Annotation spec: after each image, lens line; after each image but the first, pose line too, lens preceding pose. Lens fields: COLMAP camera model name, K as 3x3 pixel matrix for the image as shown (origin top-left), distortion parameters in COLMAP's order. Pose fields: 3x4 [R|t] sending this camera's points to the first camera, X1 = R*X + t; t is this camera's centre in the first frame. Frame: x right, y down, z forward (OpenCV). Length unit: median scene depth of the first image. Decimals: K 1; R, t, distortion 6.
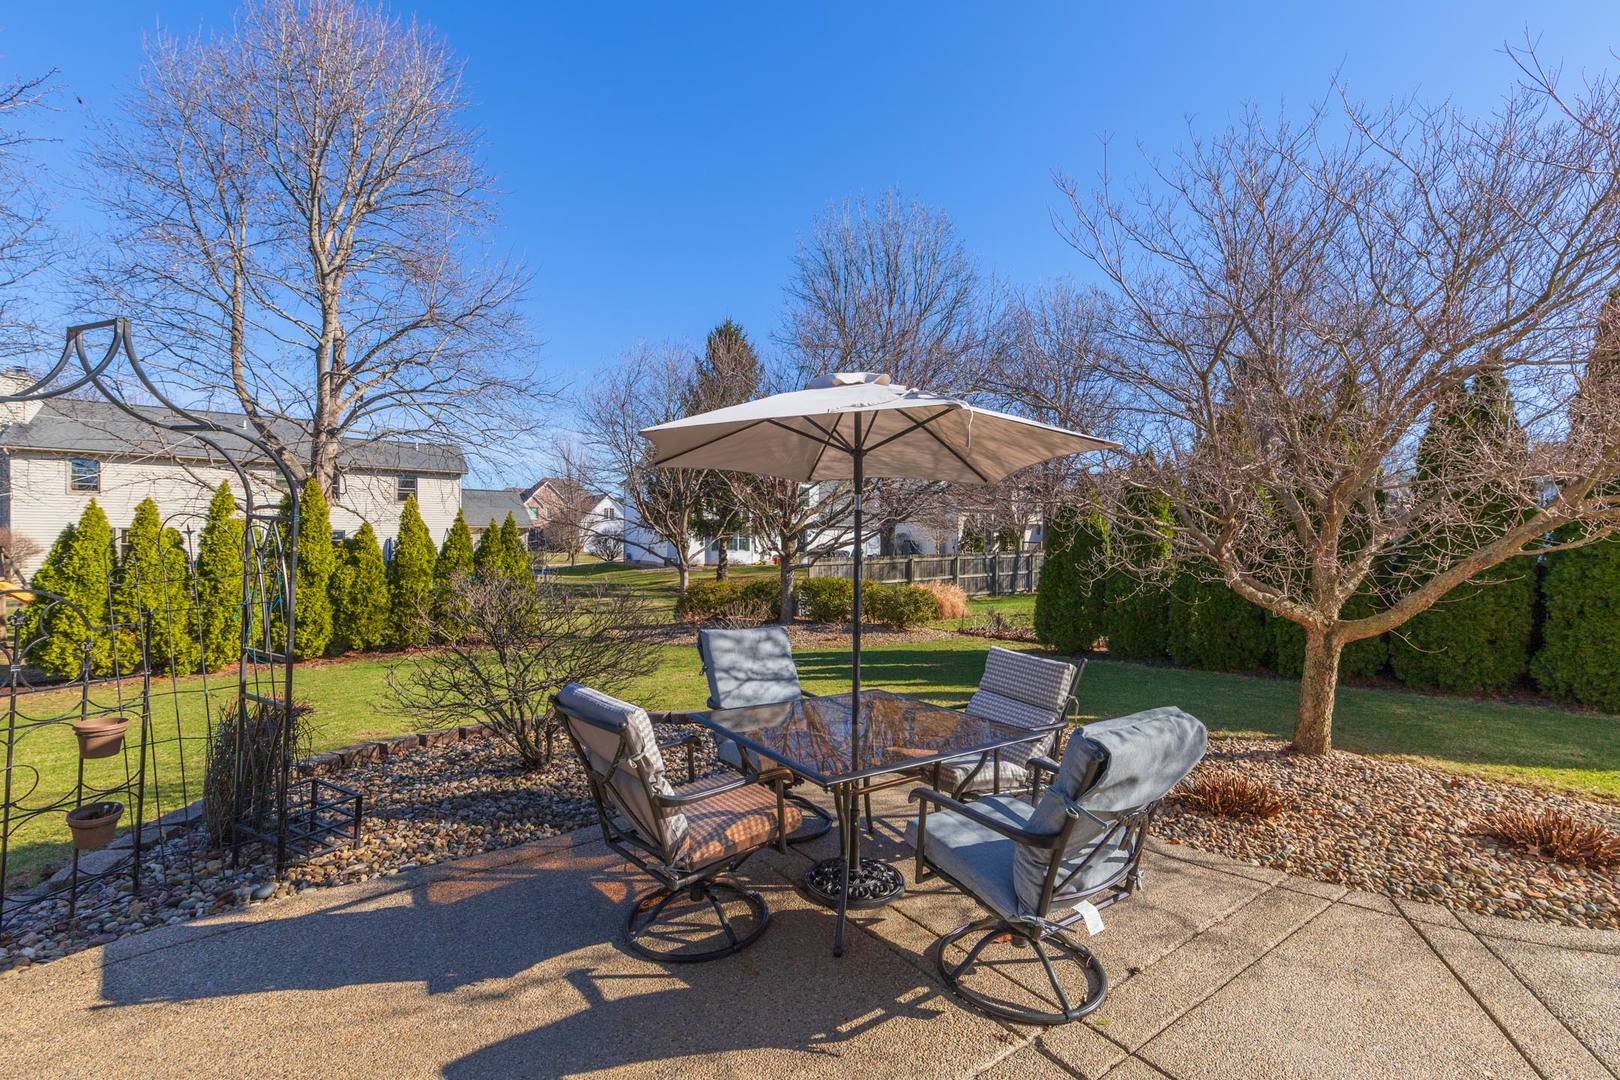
lens RADIAL K [[695.1, 0, 807.3], [0, 695.1, 543.1], [0, 0, 1]] dist [0.001765, 0.000260]
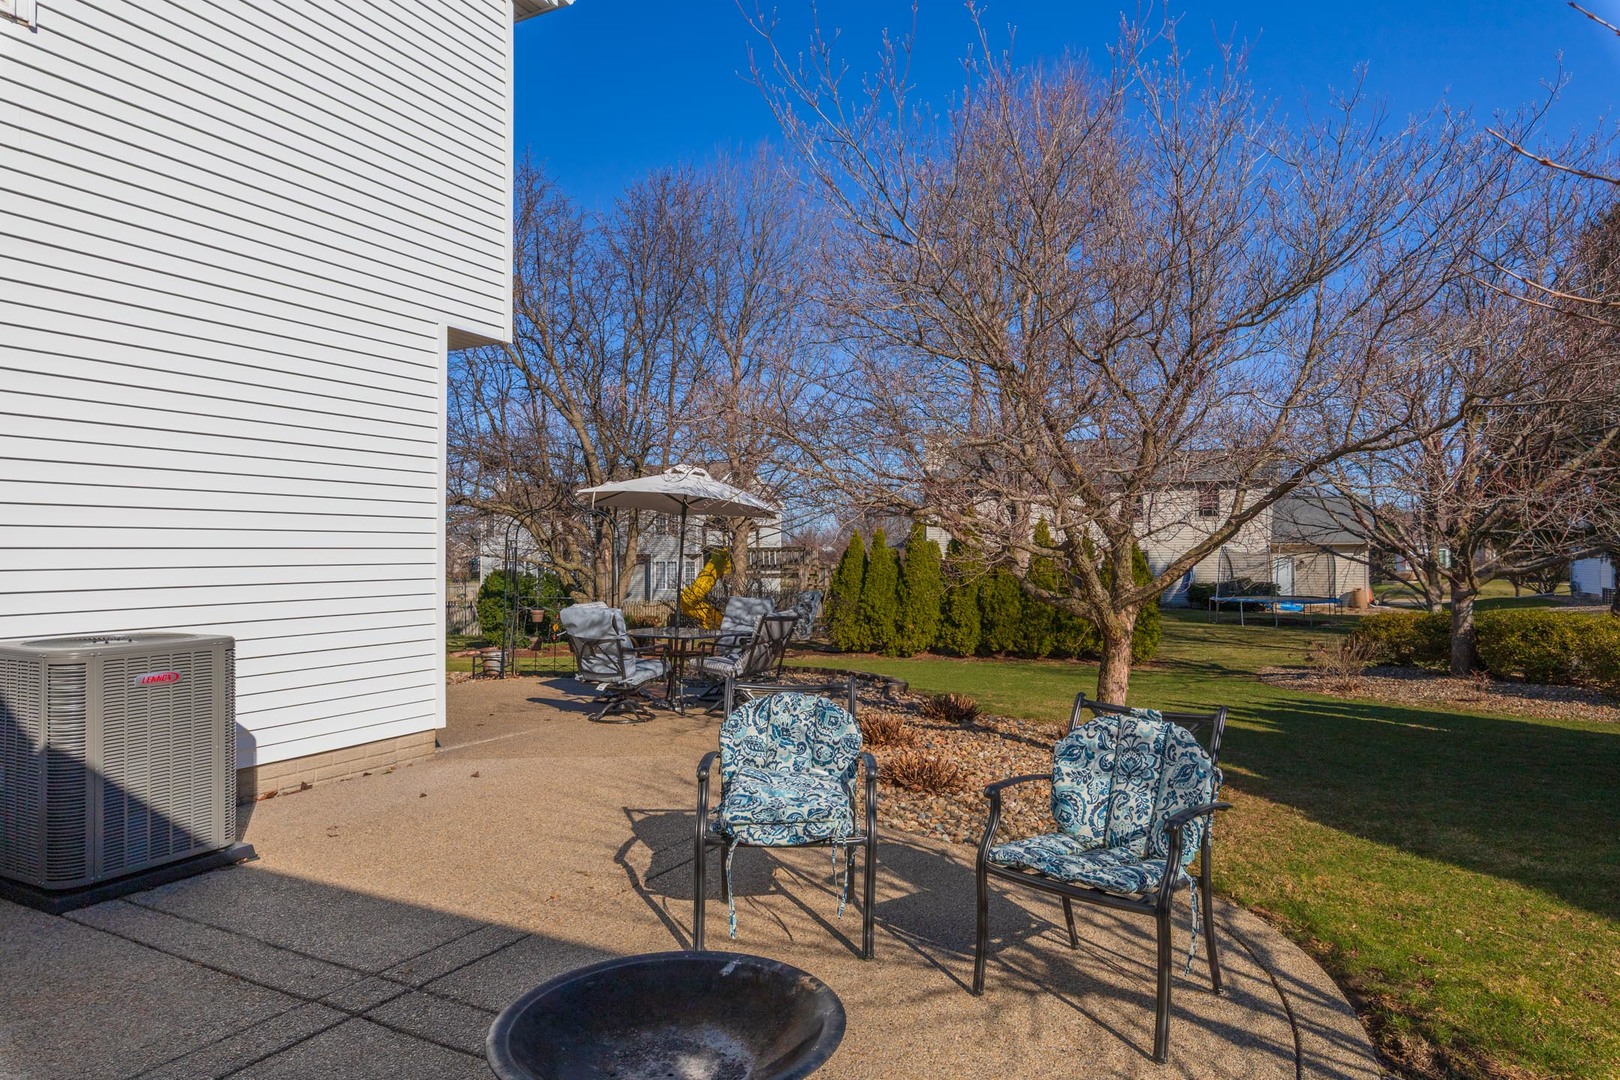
lens RADIAL K [[959.9, 0, 813.3], [0, 959.9, 539.7], [0, 0, 1]] dist [0.001071, -0.000099]
pose [[0.451281, -0.023744, -0.892066, 0.639931], [-0.003554, 0.999590, -0.028403, 0.012986], [0.892375, 0.015988, 0.451012, 0.010641]]
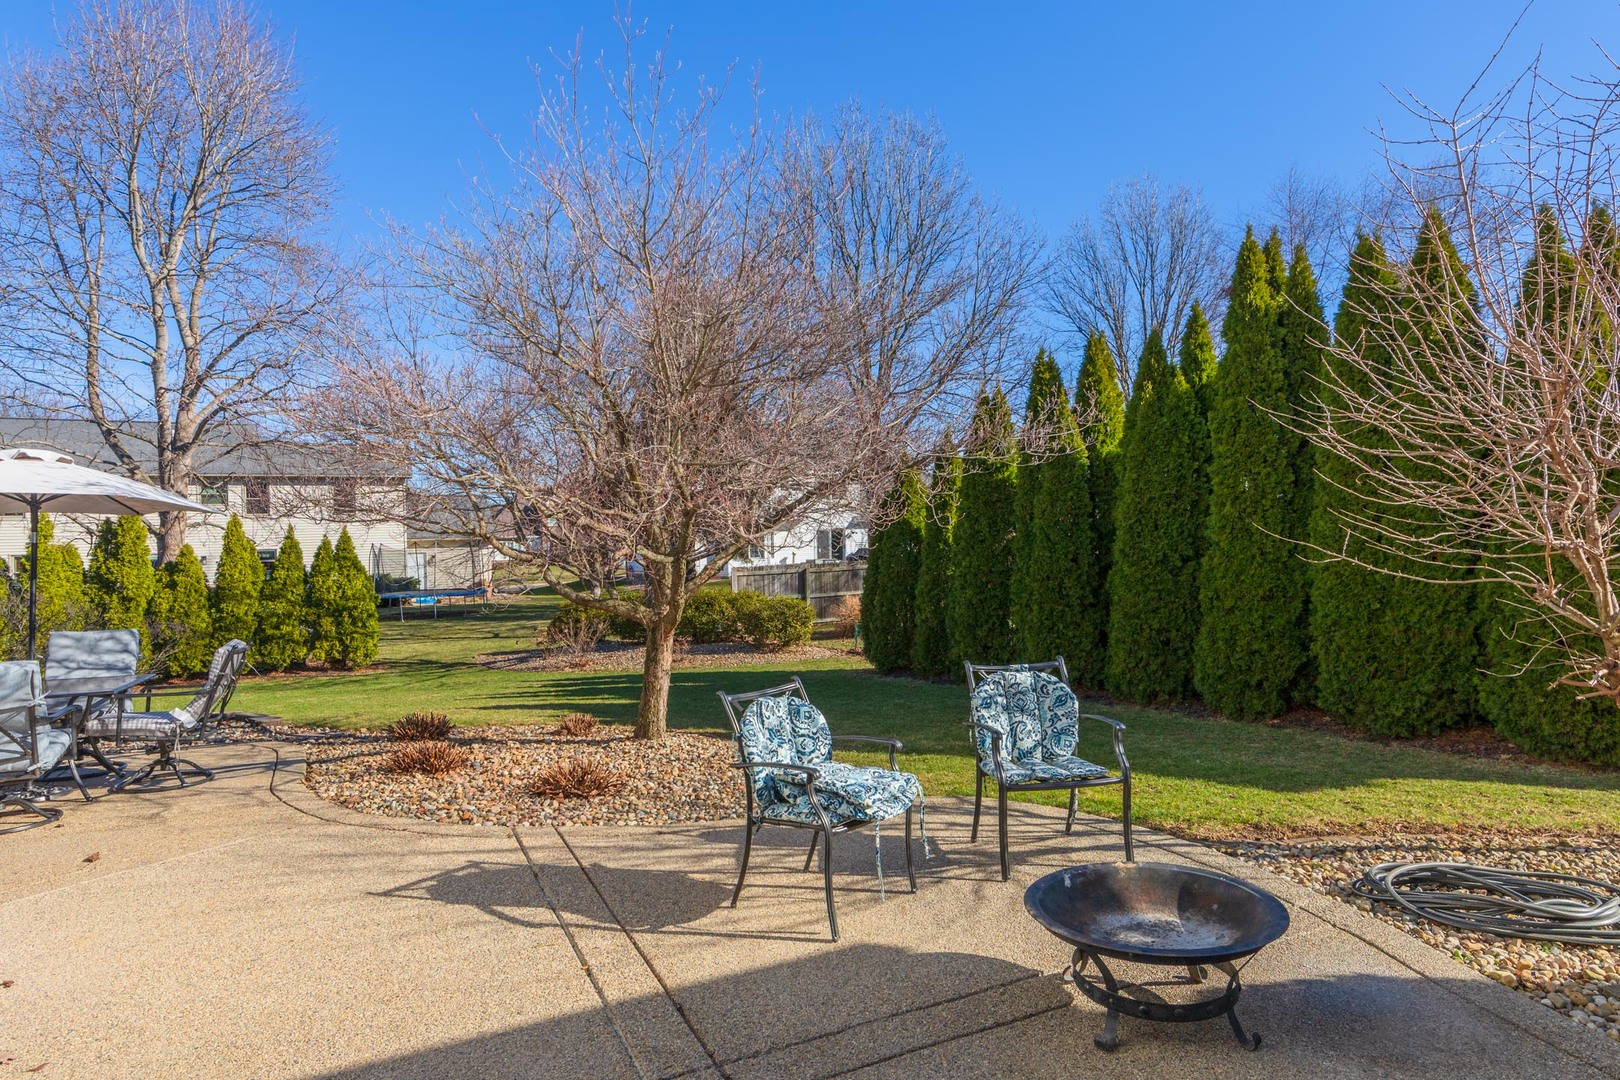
lens RADIAL K [[959.9, 0, 815.7], [0, 959.9, 540.2], [0, 0, 1]] dist [0.005631, 0.000817]
pose [[0.984883, -0.032403, -0.170165, 0.458806], [0.031548, 0.999472, -0.007729, 0.002564], [0.170325, 0.002244, 0.985385, -0.164210]]
